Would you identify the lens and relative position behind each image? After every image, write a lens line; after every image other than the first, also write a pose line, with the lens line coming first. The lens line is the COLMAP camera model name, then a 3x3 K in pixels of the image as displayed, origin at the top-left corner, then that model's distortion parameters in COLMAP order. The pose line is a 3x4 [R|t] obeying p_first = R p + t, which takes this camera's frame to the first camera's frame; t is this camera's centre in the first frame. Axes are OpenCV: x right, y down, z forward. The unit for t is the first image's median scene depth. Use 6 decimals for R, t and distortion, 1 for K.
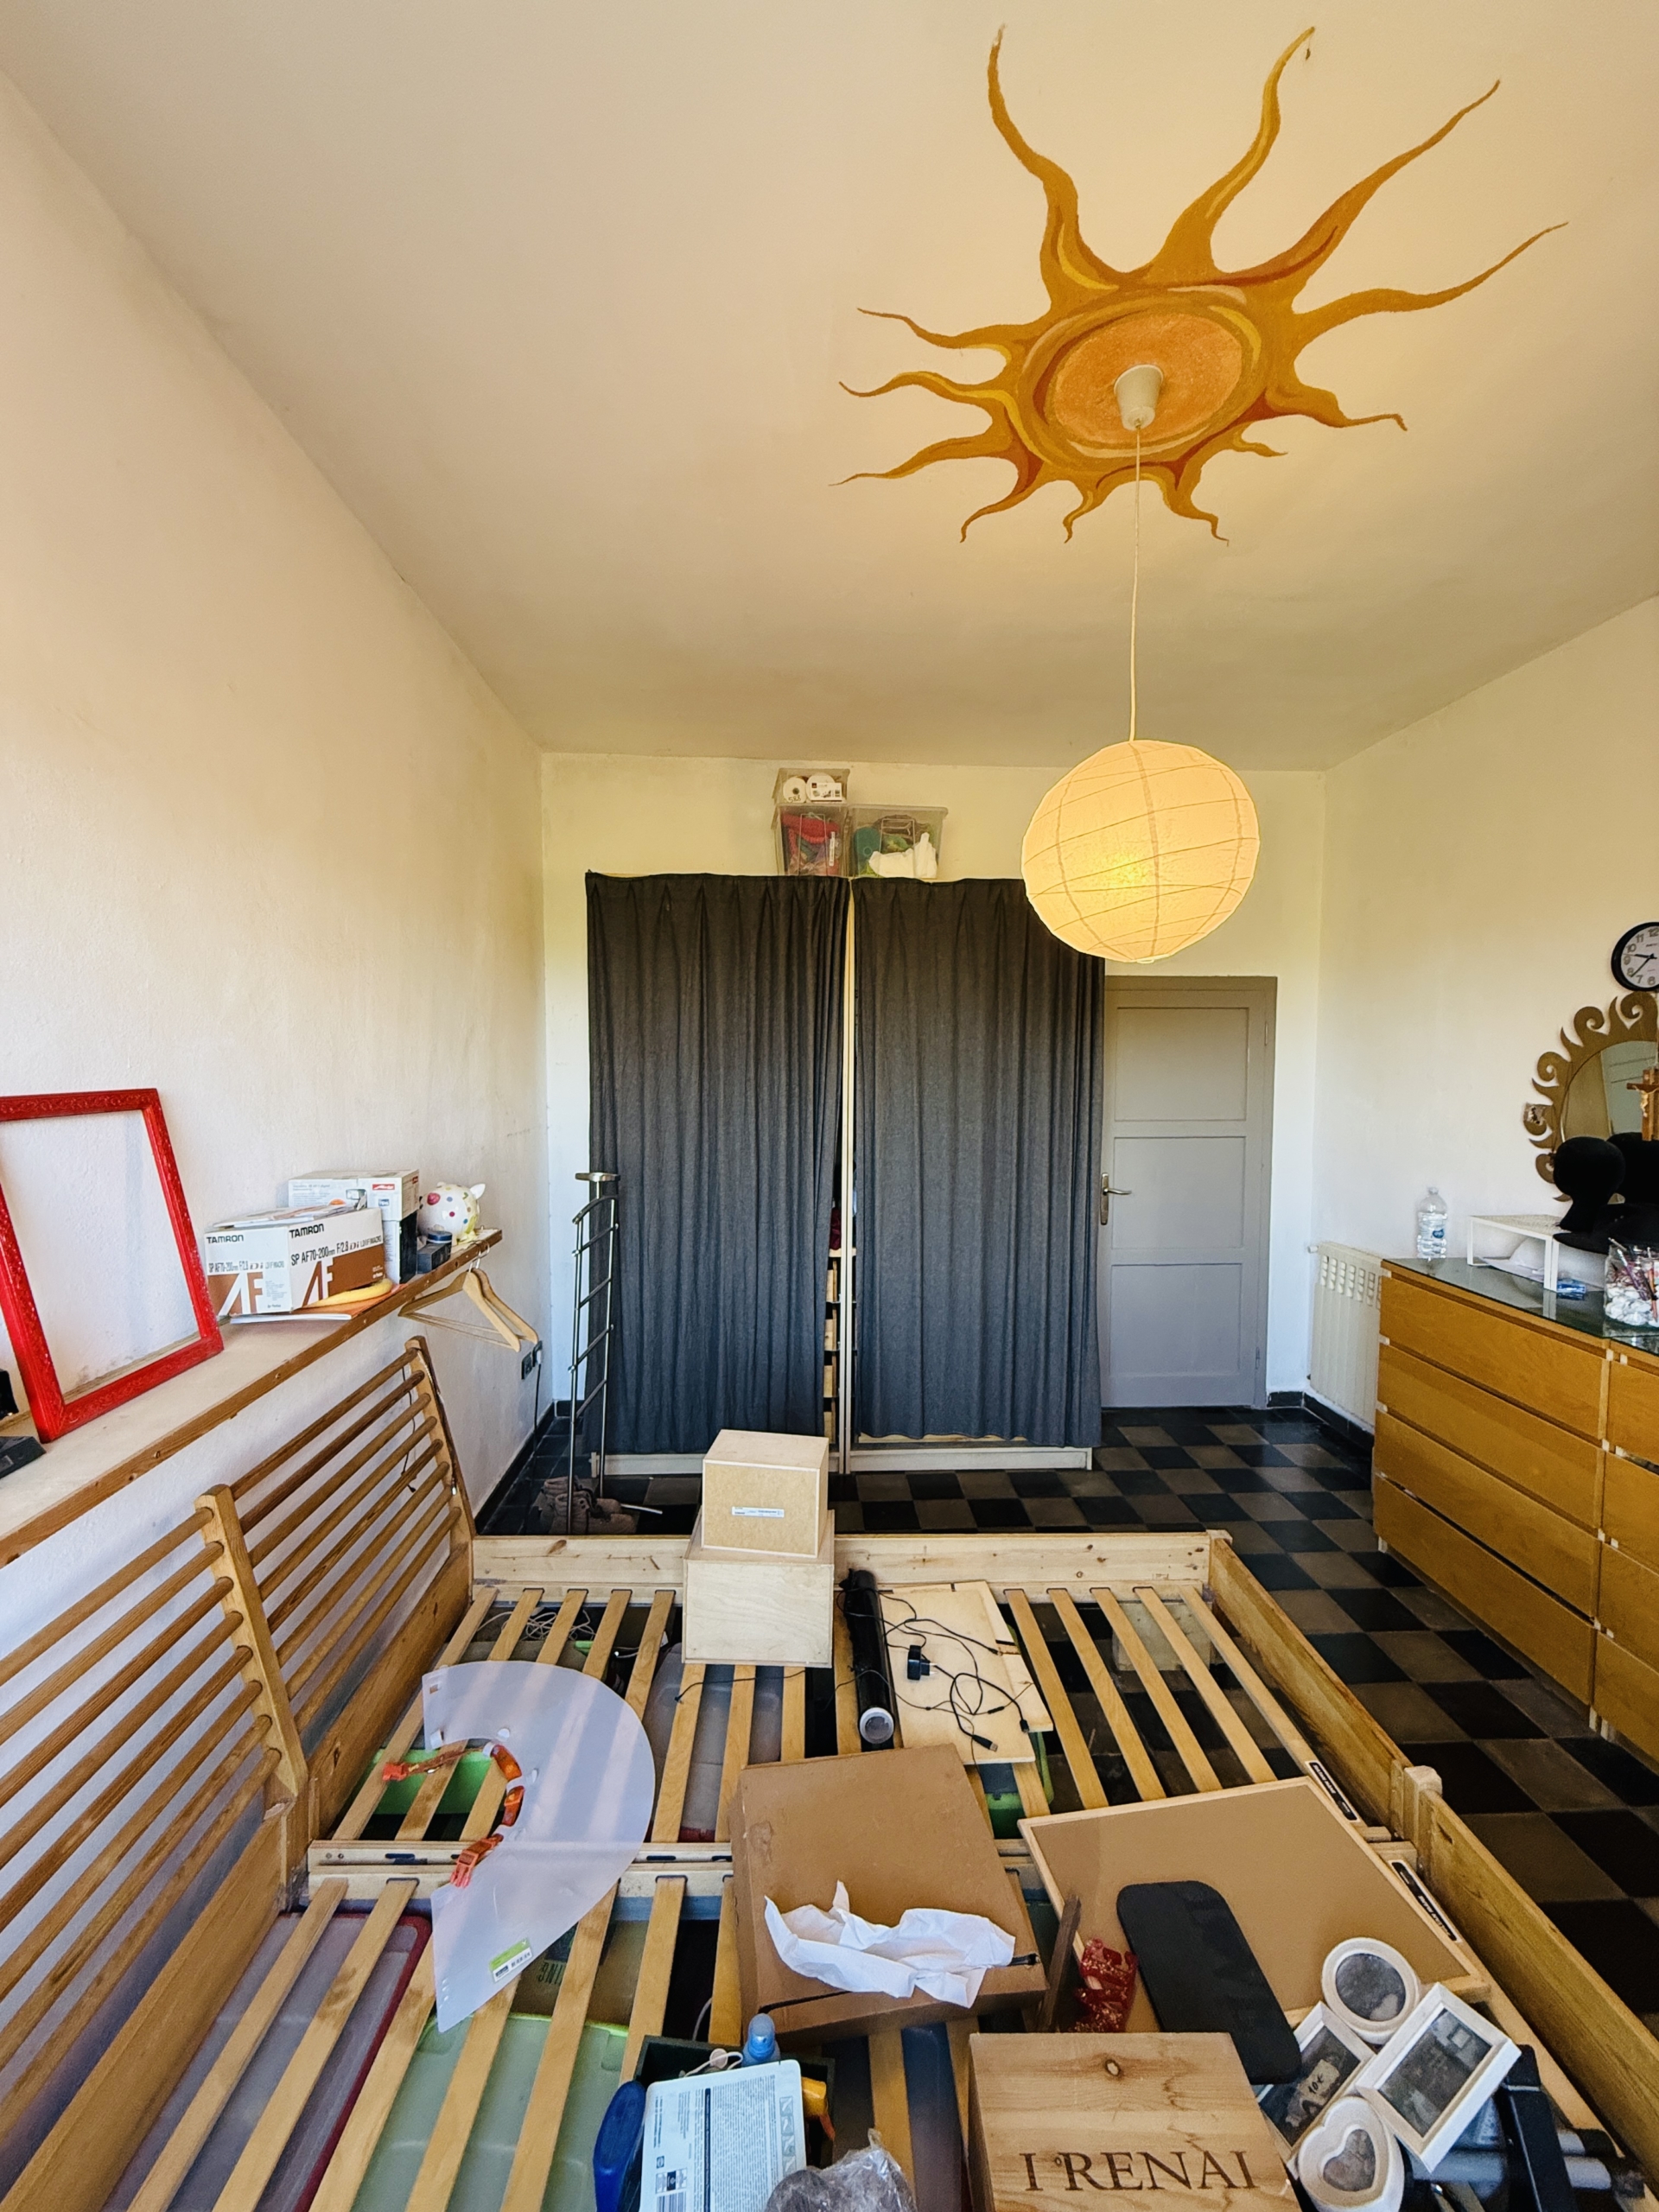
lens RADIAL K [[878.4, 0, 827.3], [0, 878.4, 1101.1], [0, 0, 1]] dist [-0.000622, -0.000253]
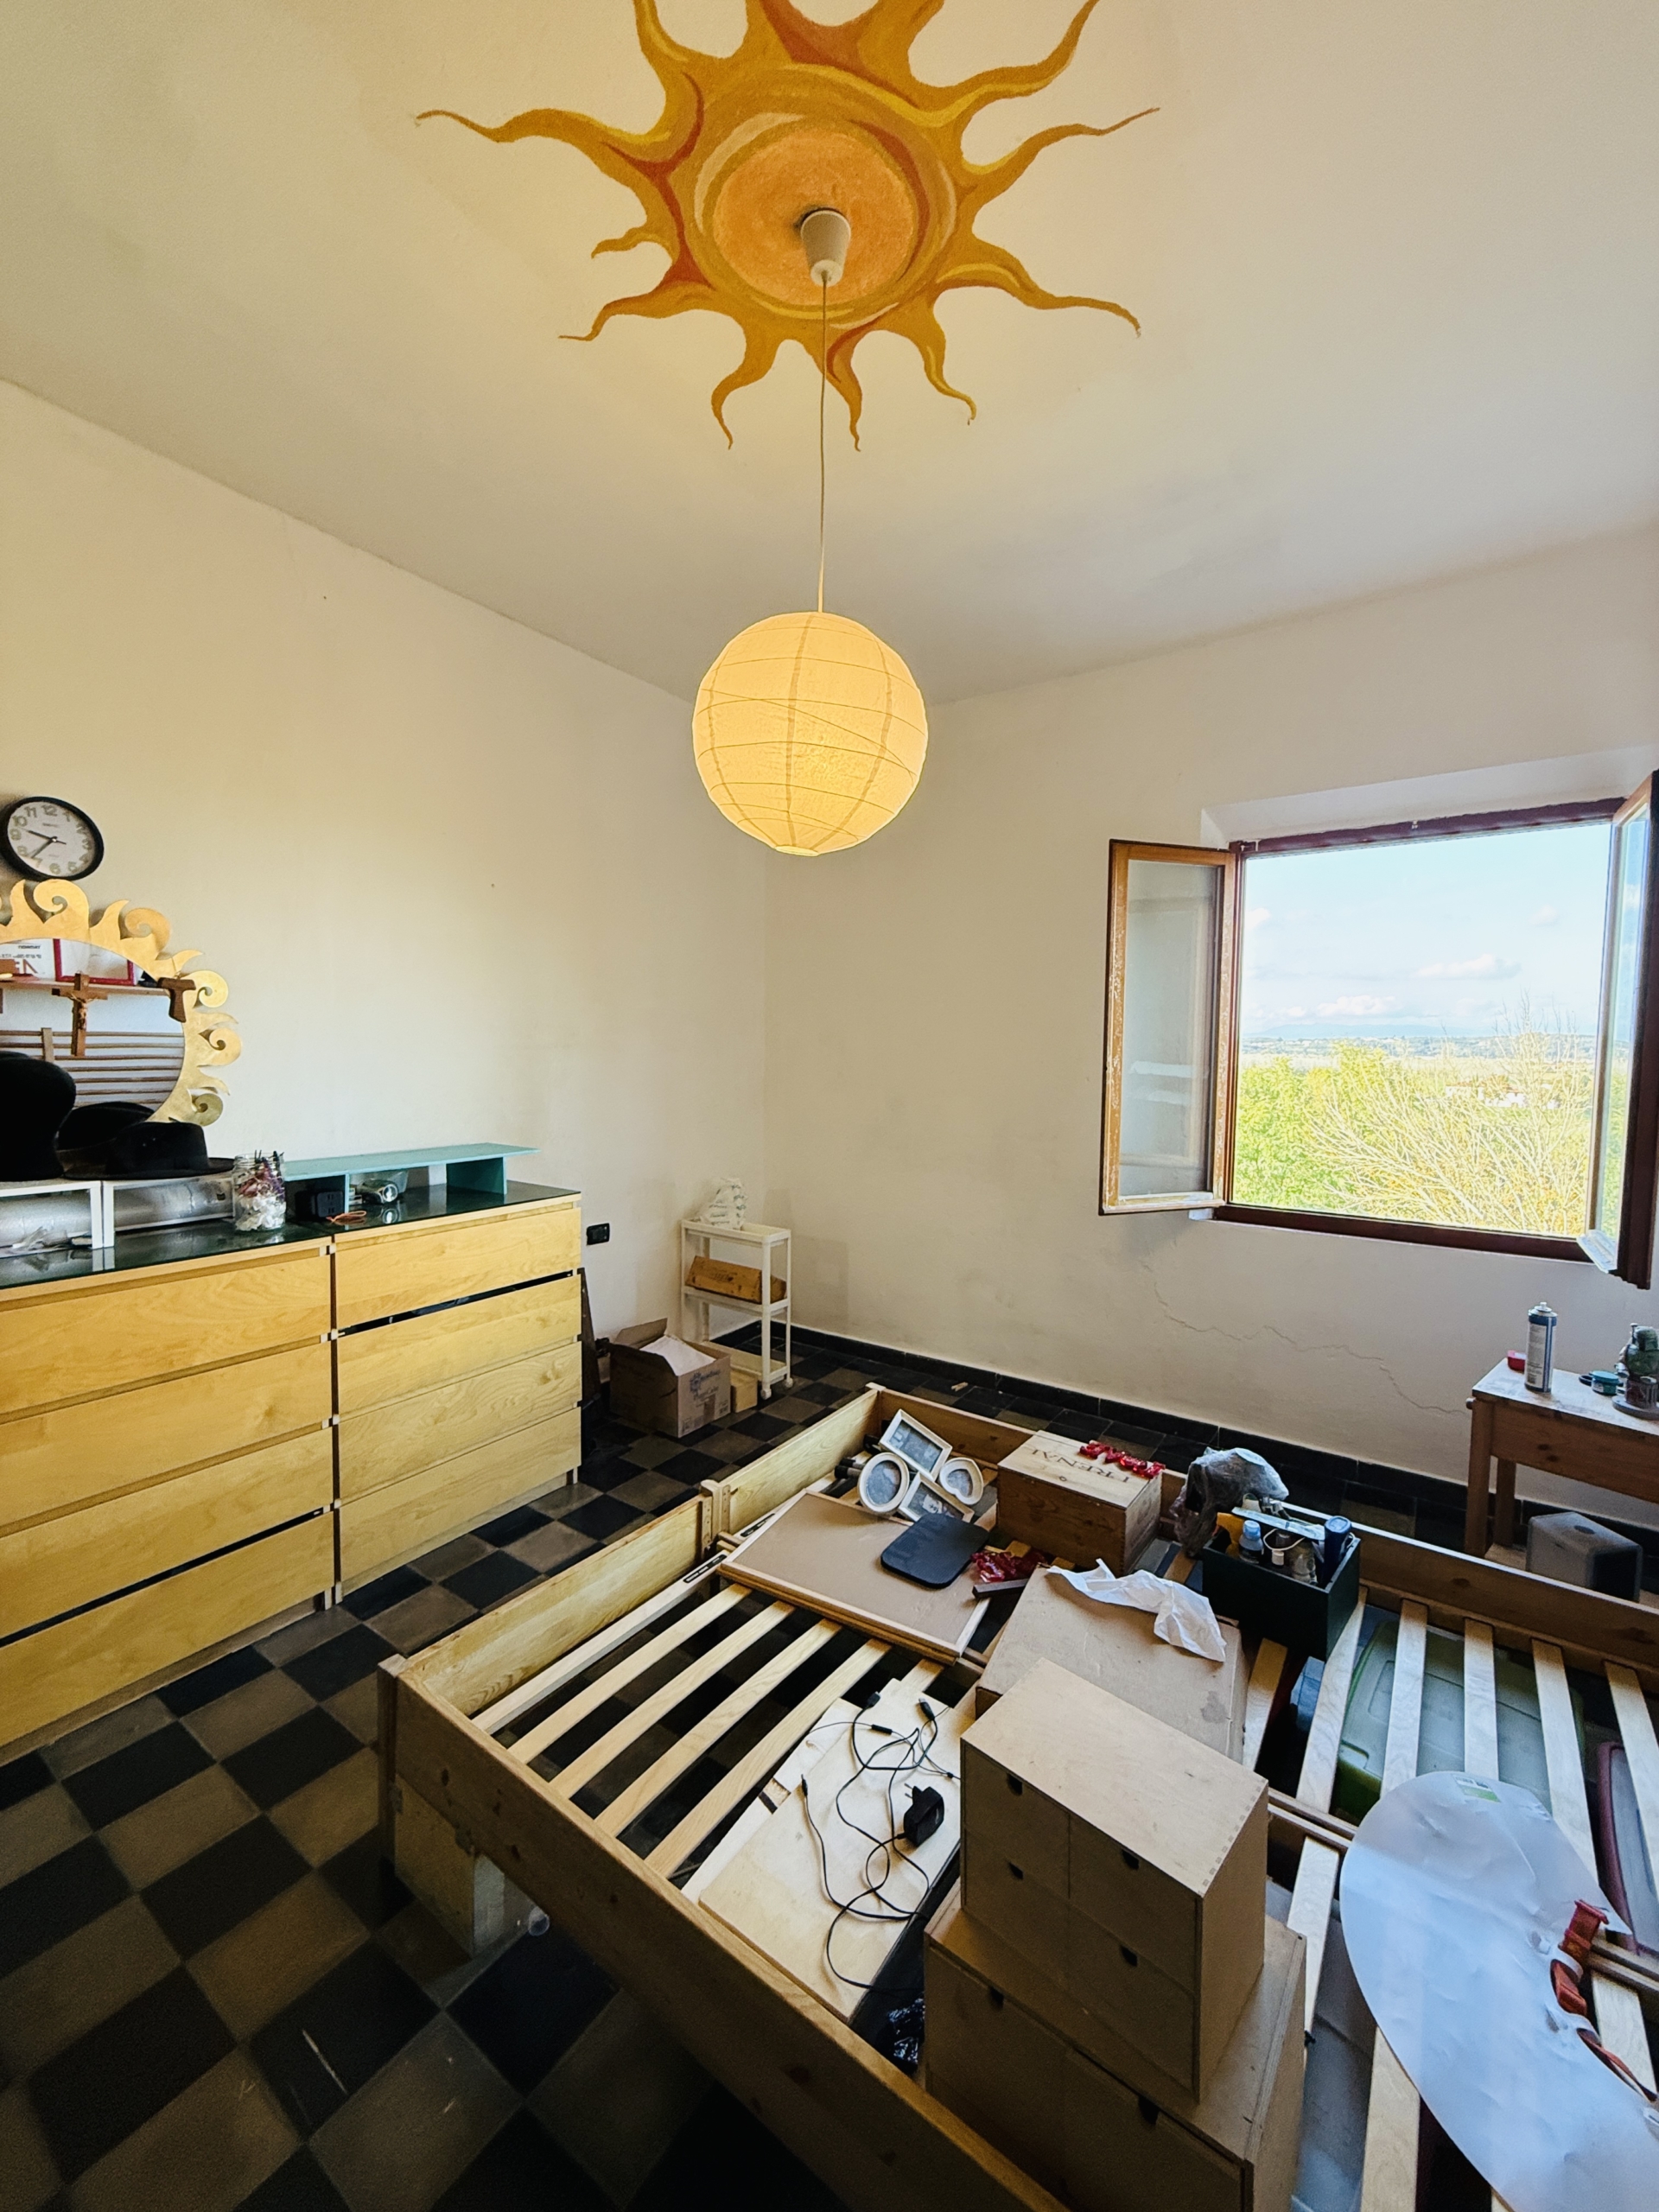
lens RADIAL K [[878.4, 0, 827.3], [0, 878.4, 1101.1], [0, 0, 1]] dist [-0.000622, -0.000253]
pose [[-0.796145, -0.056430, 0.602469, -0.250512], [0.010643, 0.994182, 0.107185, 0.007777], [-0.605013, 0.091746, -0.790912, 1.715706]]
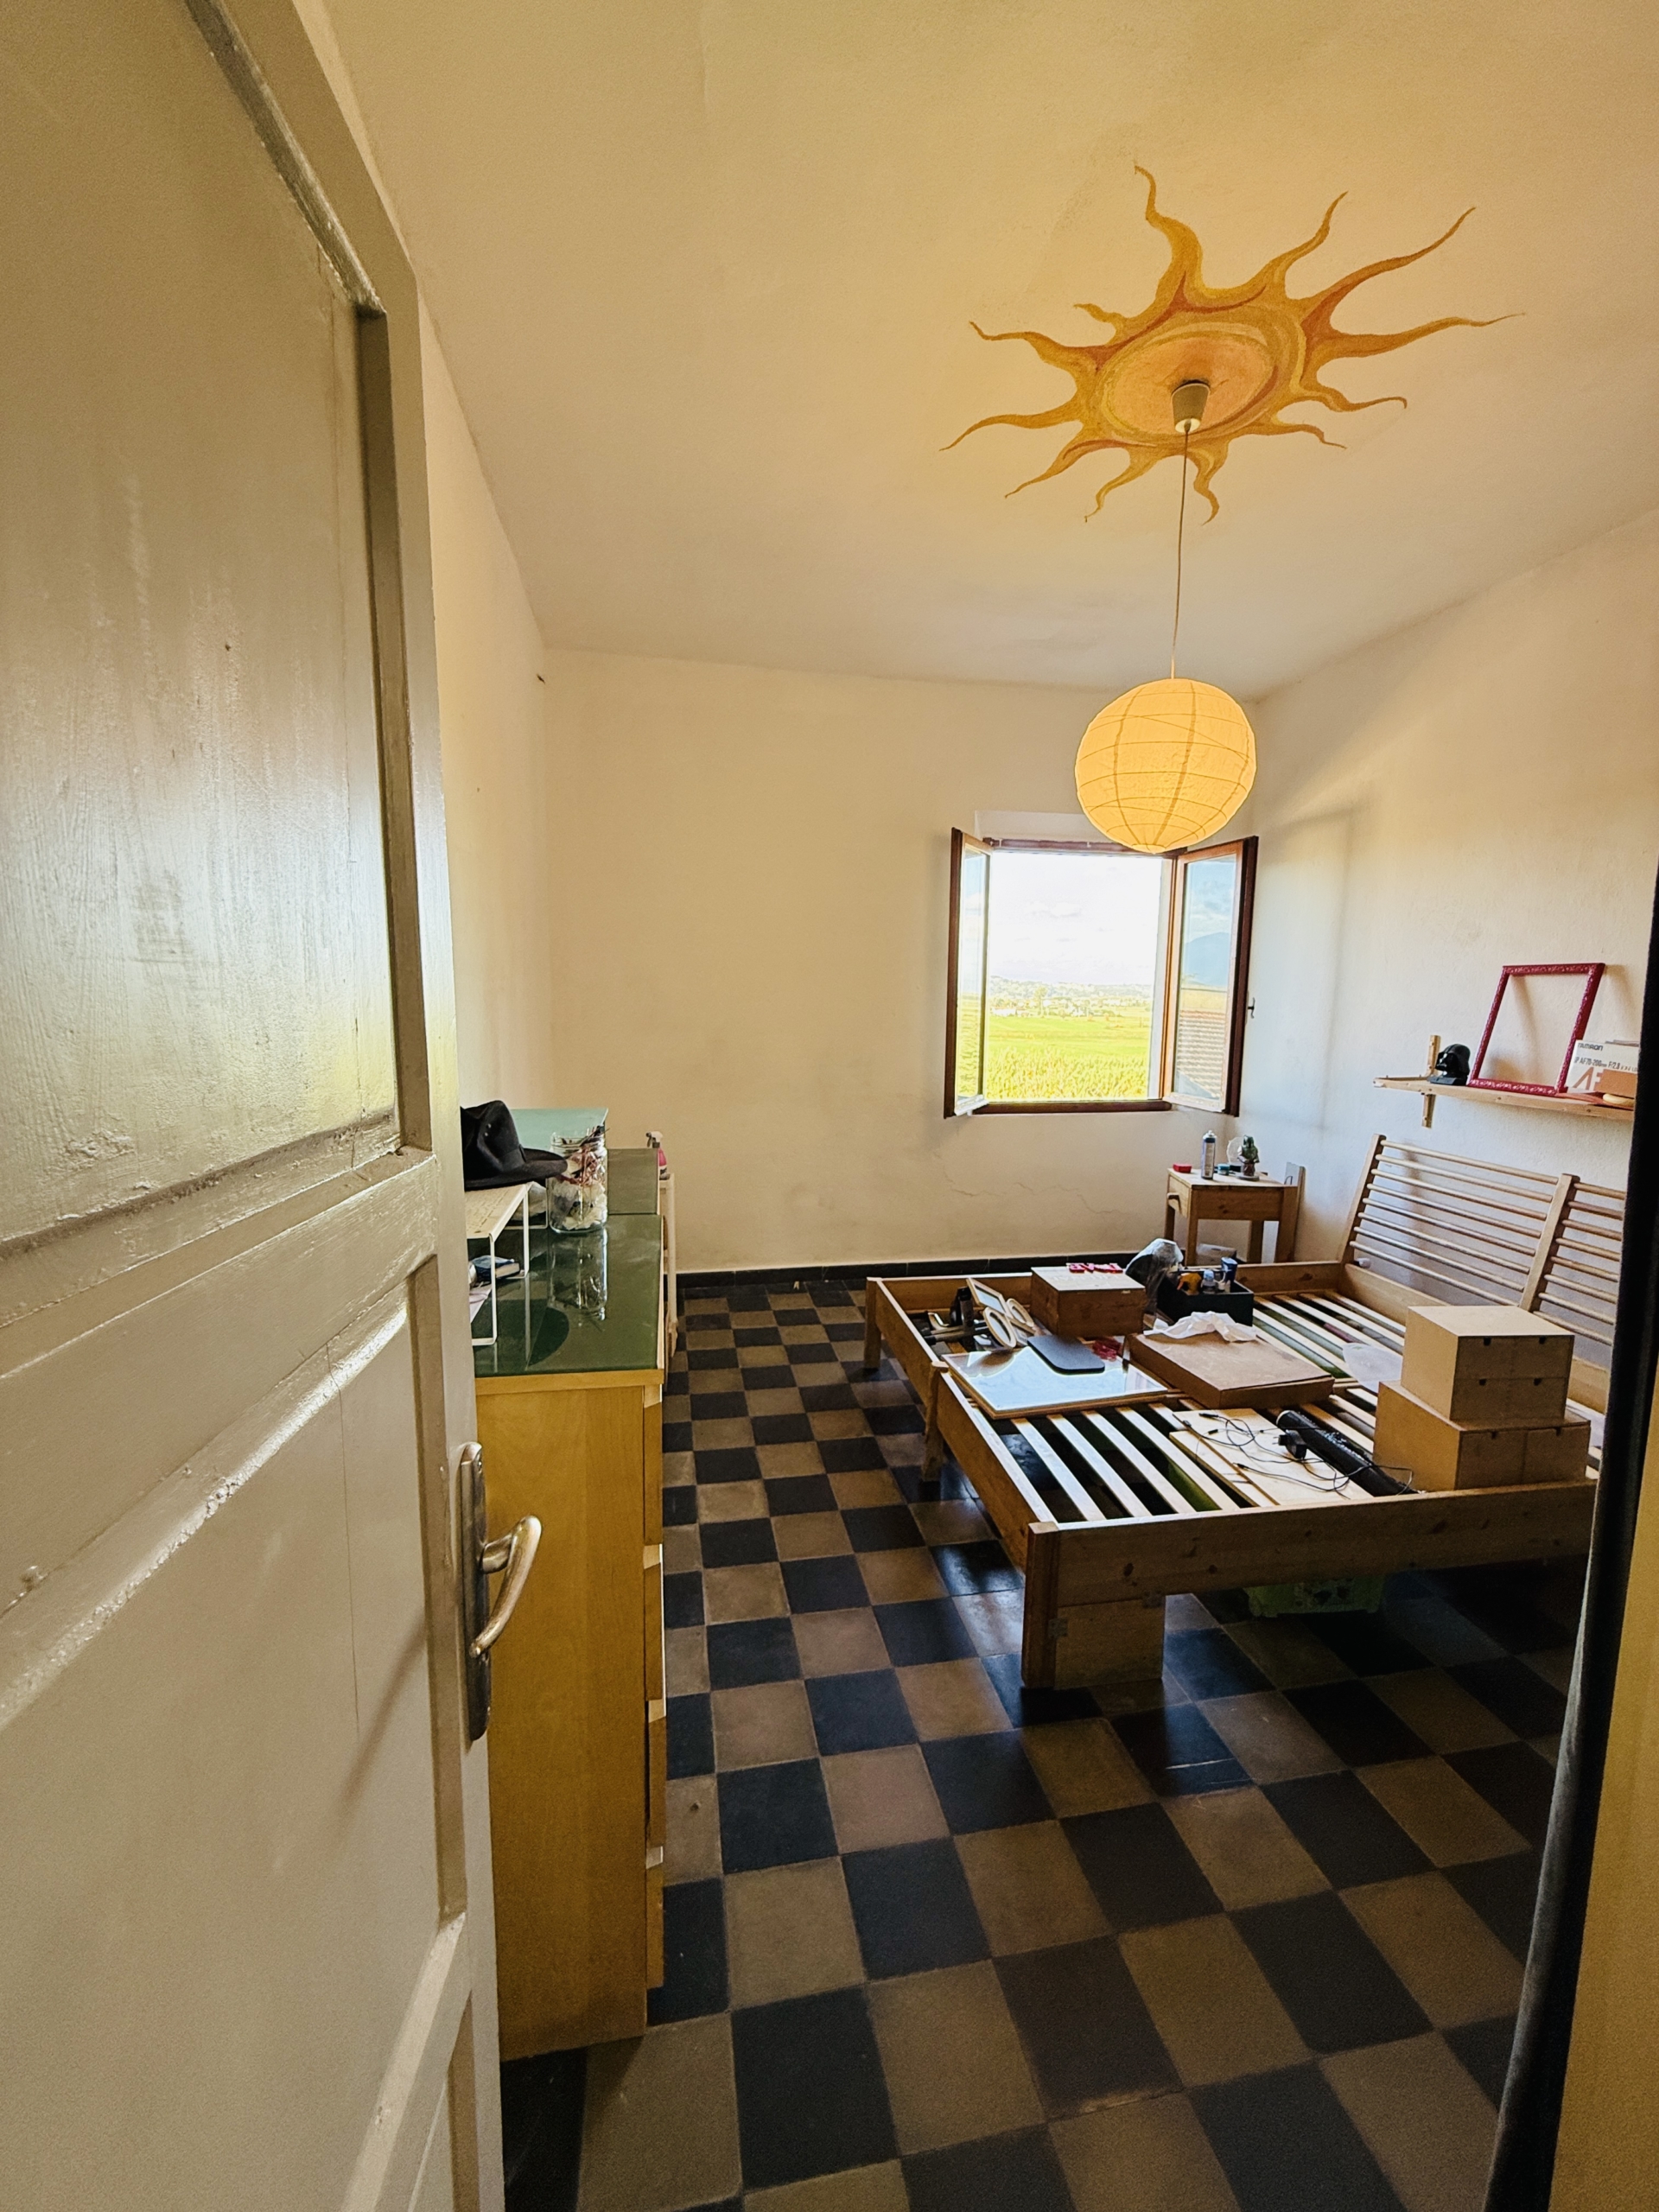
lens RADIAL K [[878.4, 0, 827.3], [0, 878.4, 1101.1], [0, 0, 1]] dist [-0.000622, -0.000253]
pose [[-0.990756, -0.002179, -0.135639, 0.989805], [-0.025607, 0.984899, 0.171225, -0.002255], [0.133217, 0.173116, -0.975850, 2.220254]]
